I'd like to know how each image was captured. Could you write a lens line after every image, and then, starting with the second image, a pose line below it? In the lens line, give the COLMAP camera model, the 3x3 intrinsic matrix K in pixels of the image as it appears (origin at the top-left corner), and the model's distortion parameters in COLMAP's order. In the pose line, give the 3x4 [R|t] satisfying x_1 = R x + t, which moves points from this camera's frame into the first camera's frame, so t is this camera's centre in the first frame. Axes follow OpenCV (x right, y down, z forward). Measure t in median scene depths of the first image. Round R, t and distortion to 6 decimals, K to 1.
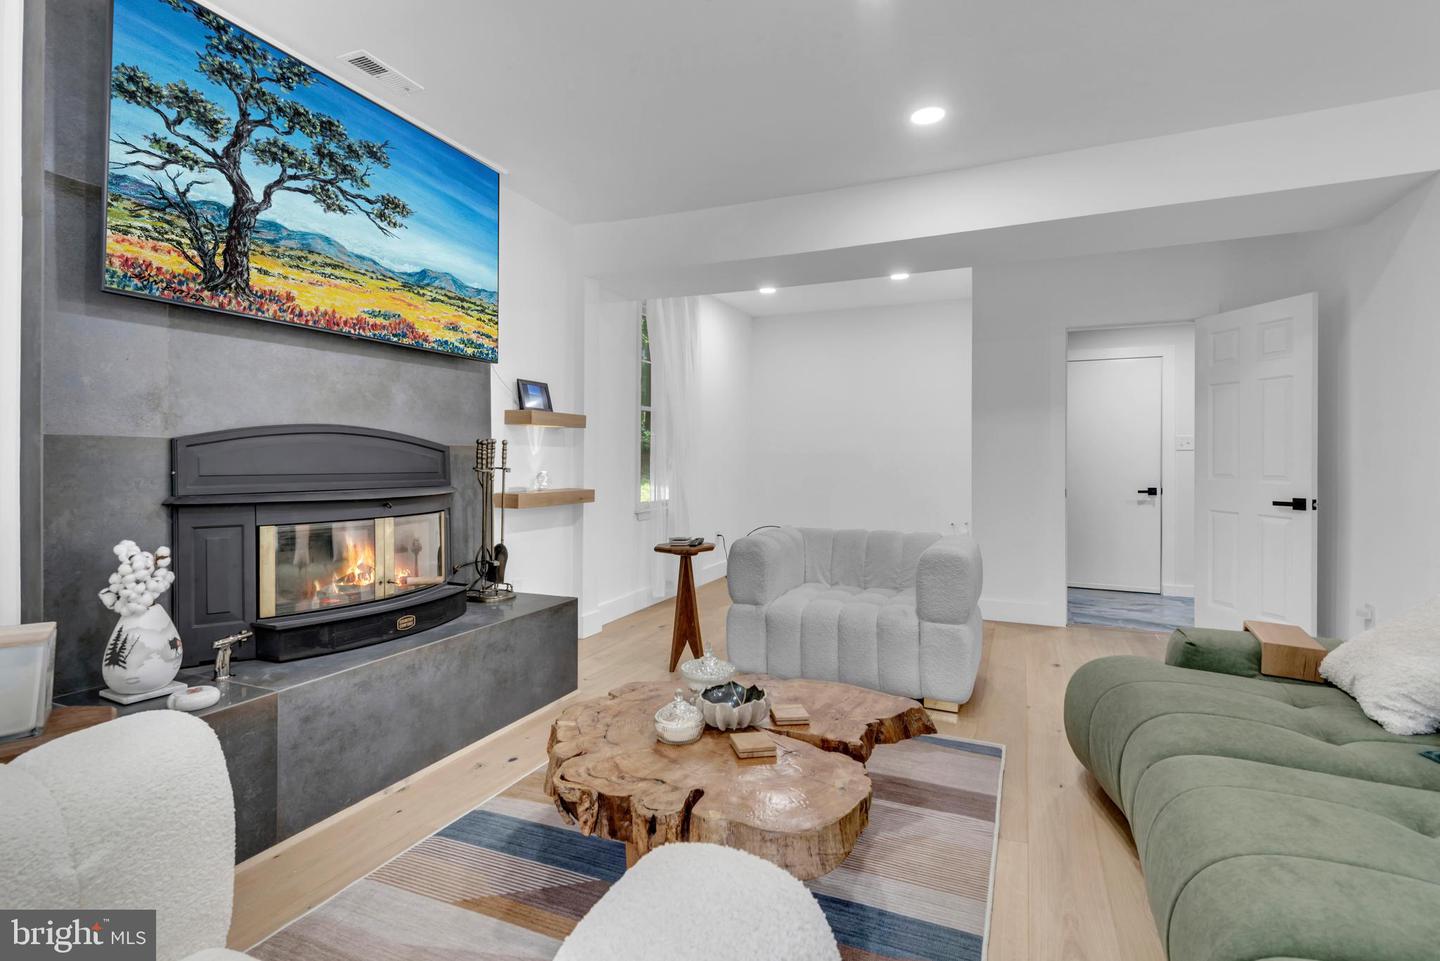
lens RADIAL K [[722.9, 0, 724.1], [0, 722.9, 455.0], [0, 0, 1]] dist [0.004695, 0.001906]
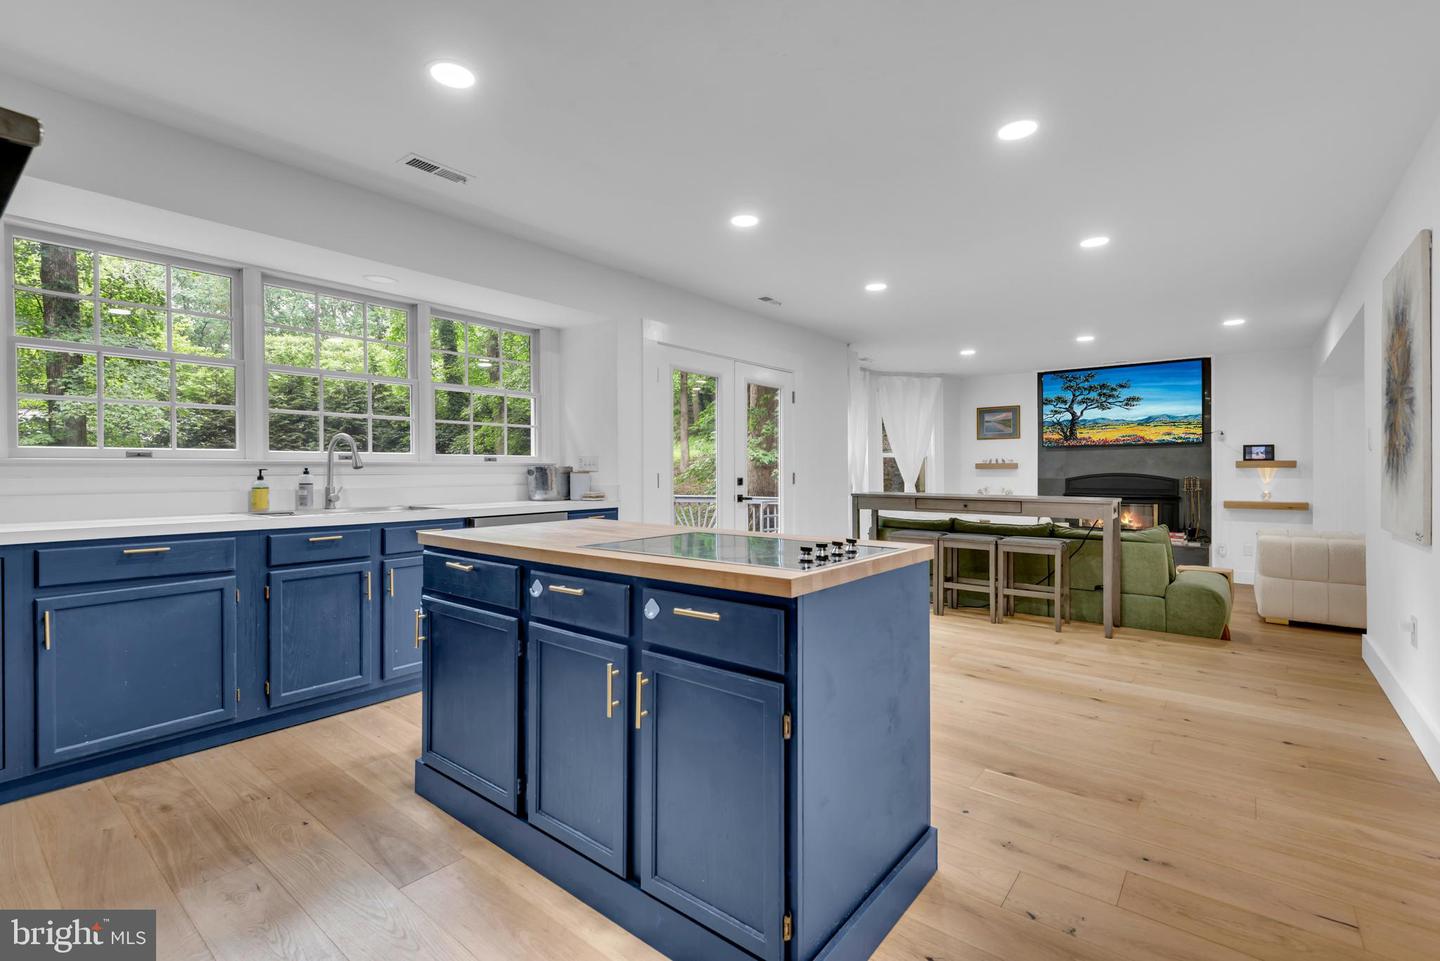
lens RADIAL K [[648.7, 0, 718.1], [0, 648.7, 468.7], [0, 0, 1]] dist [0.021057, -0.008958]
pose [[-0.261522, 0.006216, -0.965177, 3.018953], [0.004828, 0.999975, 0.005132, -0.093288], [0.965185, -0.003318, -0.261546, 0.061437]]
